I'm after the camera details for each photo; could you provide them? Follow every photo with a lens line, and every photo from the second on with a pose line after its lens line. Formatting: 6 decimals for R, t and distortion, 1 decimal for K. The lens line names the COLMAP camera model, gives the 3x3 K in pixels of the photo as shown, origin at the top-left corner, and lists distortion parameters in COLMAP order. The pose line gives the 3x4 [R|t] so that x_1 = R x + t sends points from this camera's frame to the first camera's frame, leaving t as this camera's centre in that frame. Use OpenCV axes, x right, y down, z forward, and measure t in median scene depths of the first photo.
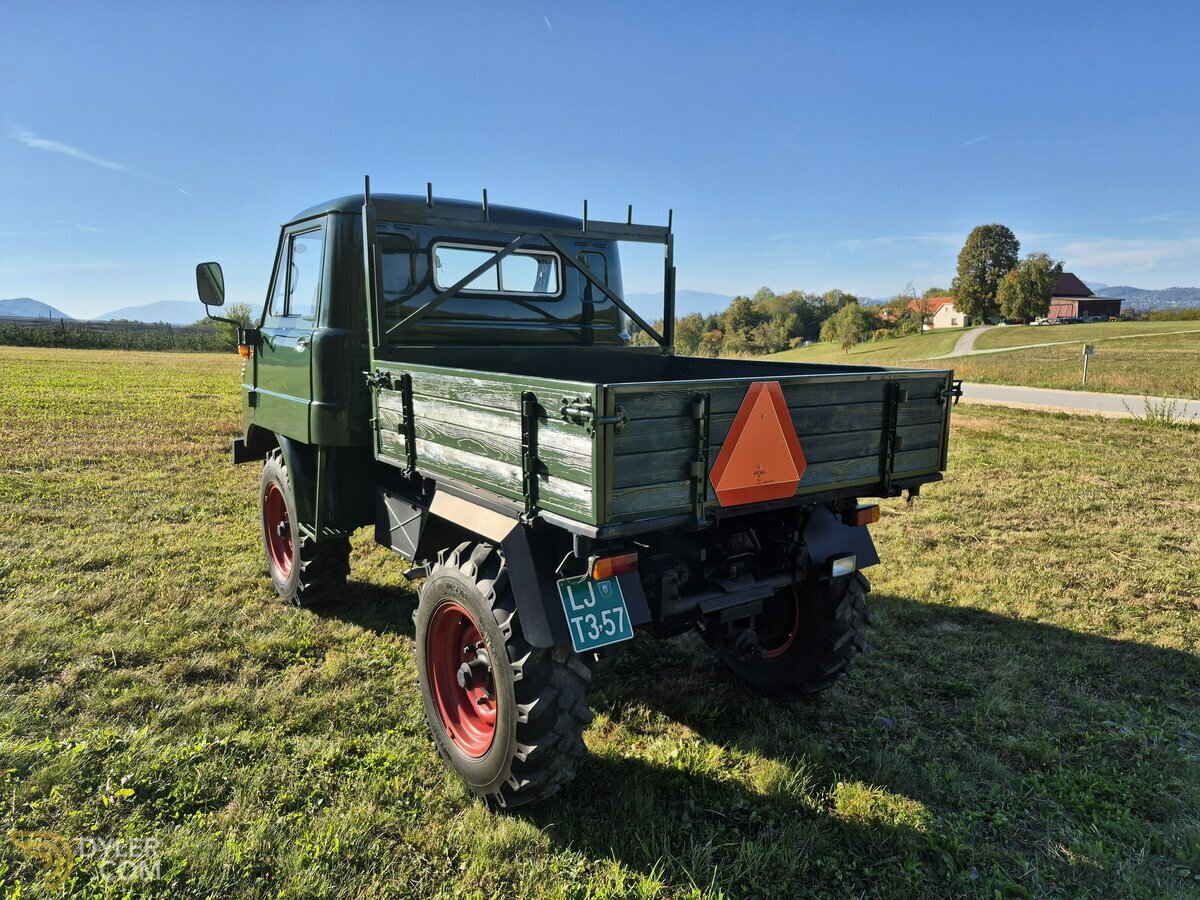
lens RADIAL K [[852.8, 0, 596.8], [0, 852.8, 445.5], [0, 0, 1]] dist [0.054804, -0.053375]
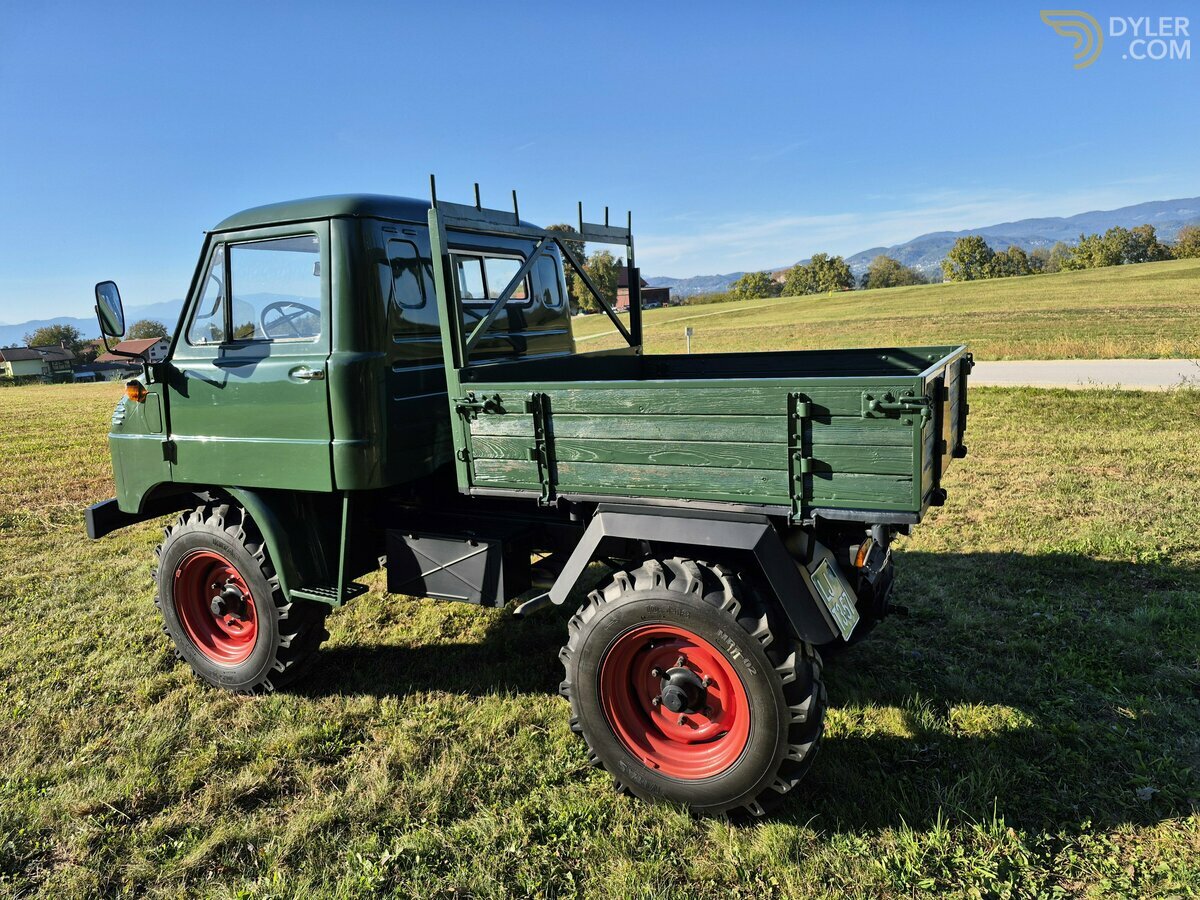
lens RADIAL K [[852.8, 0, 596.8], [0, 852.8, 445.5], [0, 0, 1]] dist [0.054804, -0.053375]
pose [[0.889154, -0.124512, 0.440342, -0.505391], [0.124655, 0.991784, 0.028732, -0.041338], [-0.440302, 0.029343, 0.897370, 0.138422]]
